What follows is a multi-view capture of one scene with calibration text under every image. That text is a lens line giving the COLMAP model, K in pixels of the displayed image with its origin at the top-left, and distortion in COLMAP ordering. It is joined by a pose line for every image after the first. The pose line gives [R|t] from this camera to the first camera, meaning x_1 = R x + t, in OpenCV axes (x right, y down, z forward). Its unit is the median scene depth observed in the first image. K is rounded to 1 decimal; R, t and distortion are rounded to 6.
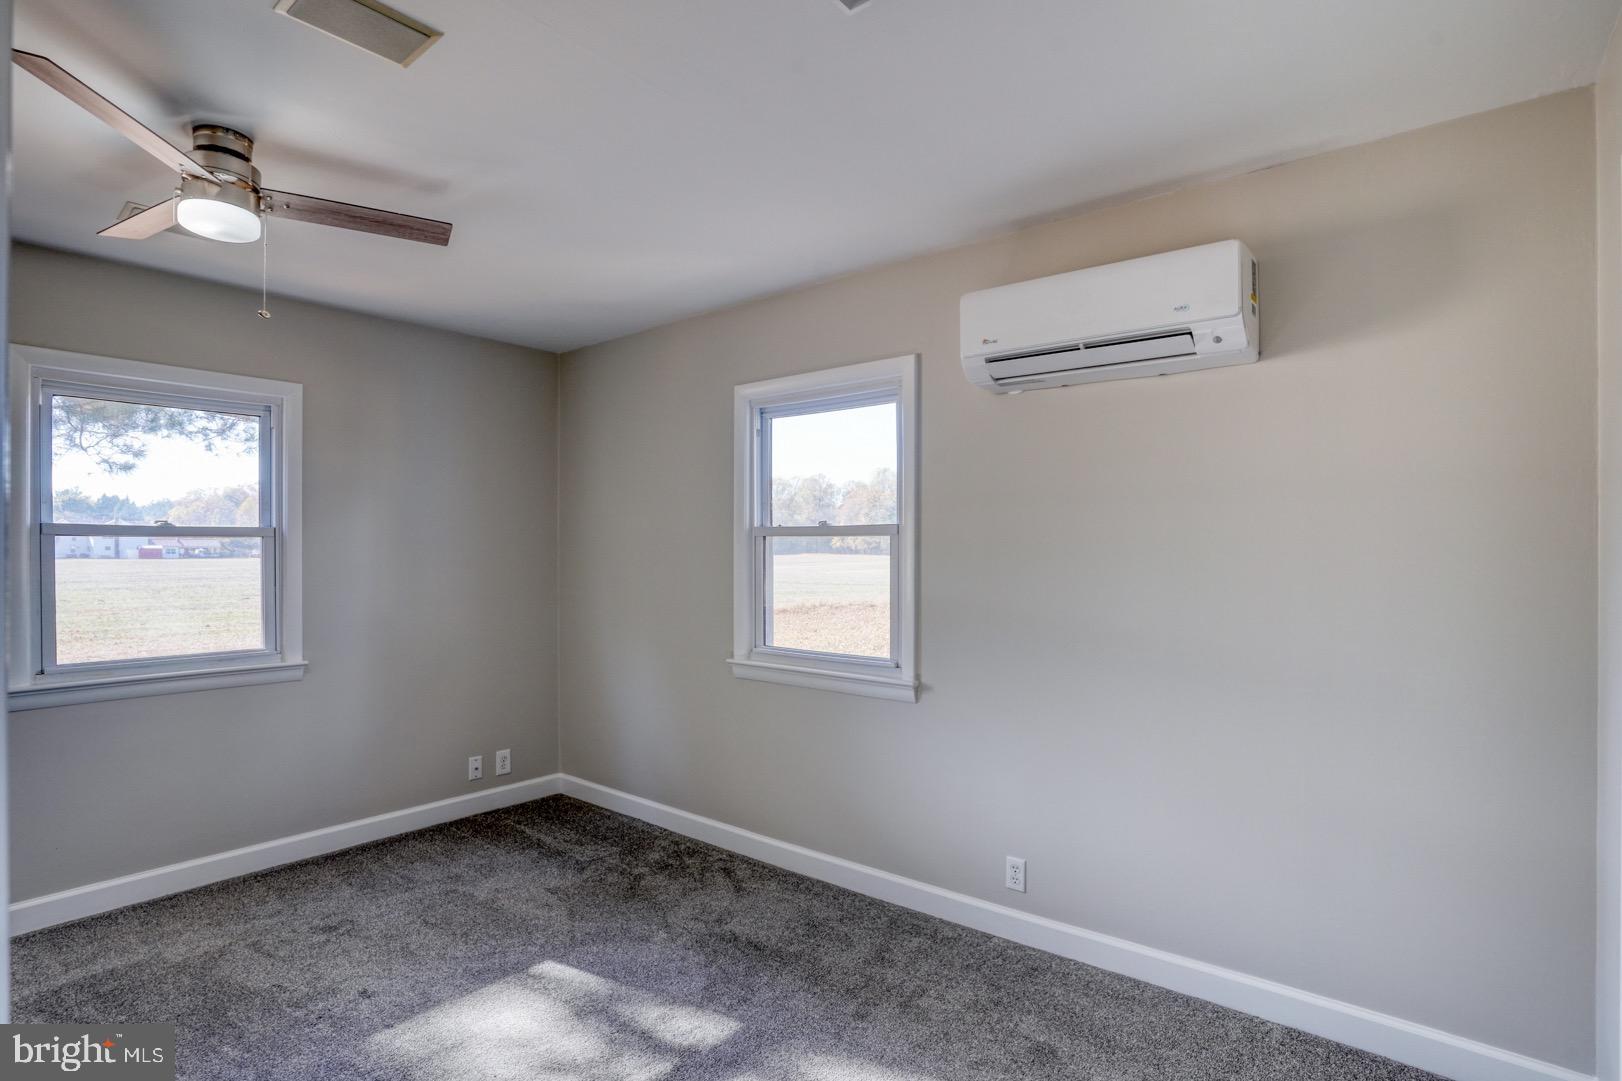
lens RADIAL K [[812.5, 0, 800.6], [0, 812.5, 540.0], [0, 0, 1]] dist [-0.072749, 0.033166]
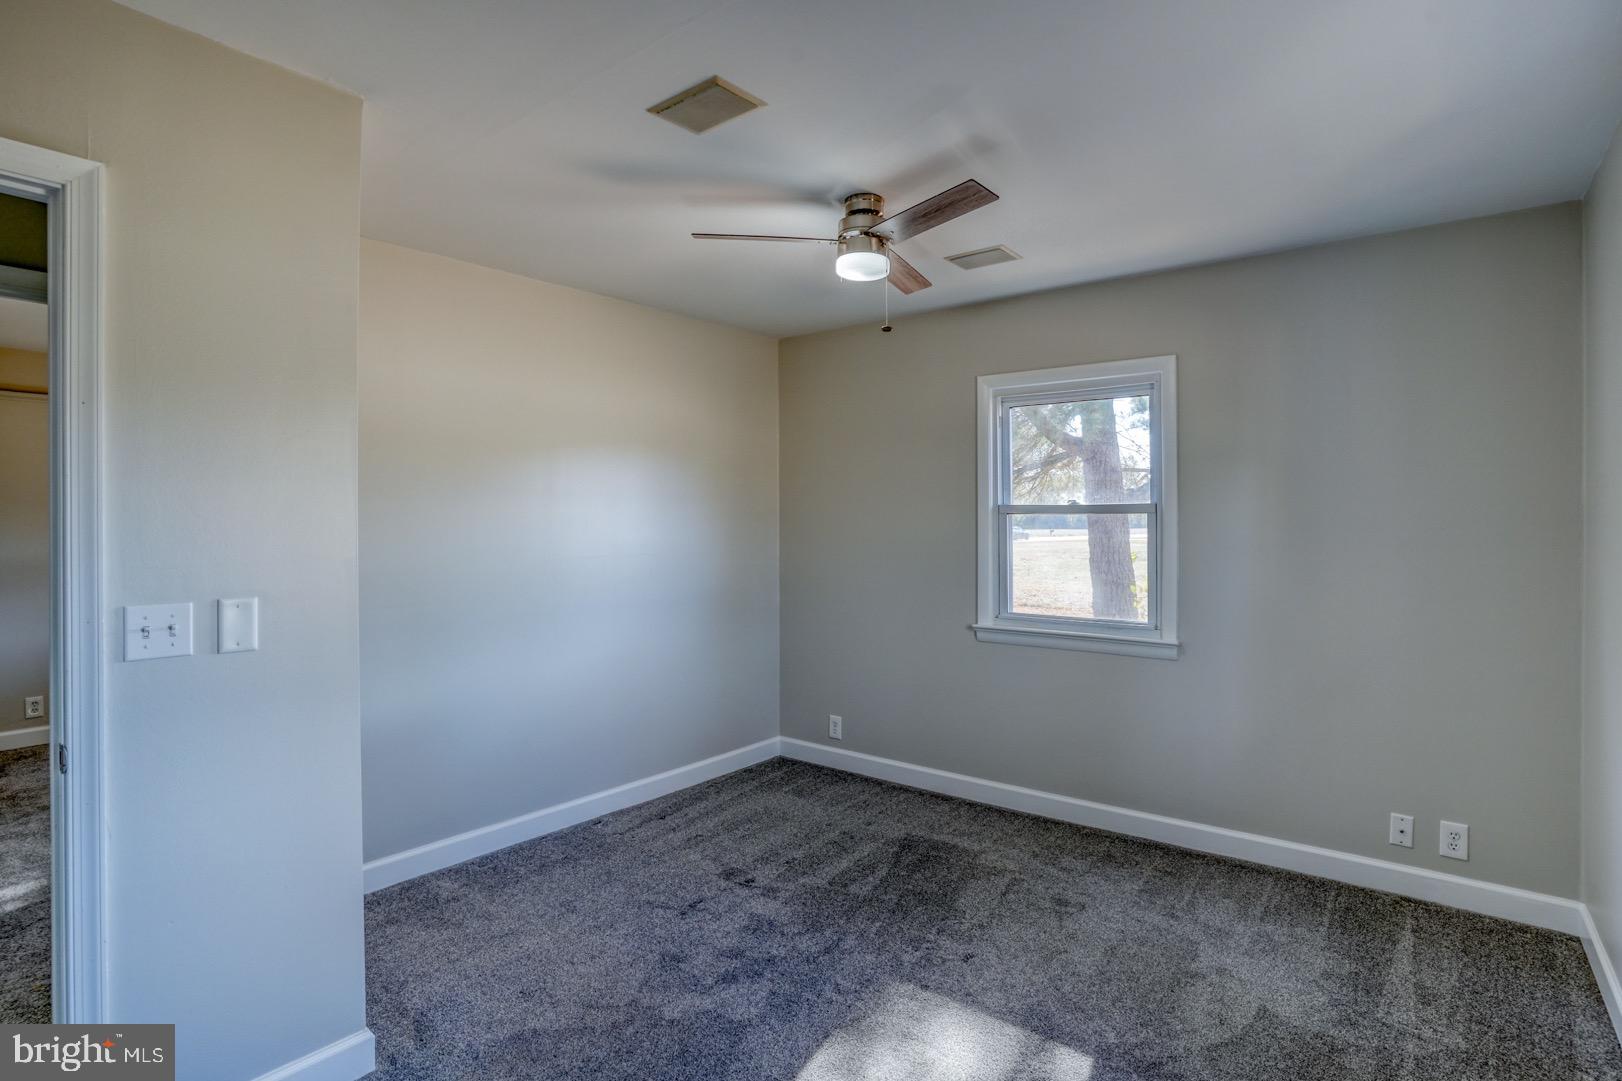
lens RADIAL K [[812.5, 0, 818.4], [0, 812.5, 514.1], [0, 0, 1]] dist [-0.072749, 0.033166]
pose [[0.027570, -0.006206, -0.999601, 0.372838], [0.010337, 0.999929, -0.005923, -0.001151], [0.999566, -0.010170, 0.027632, 0.594412]]
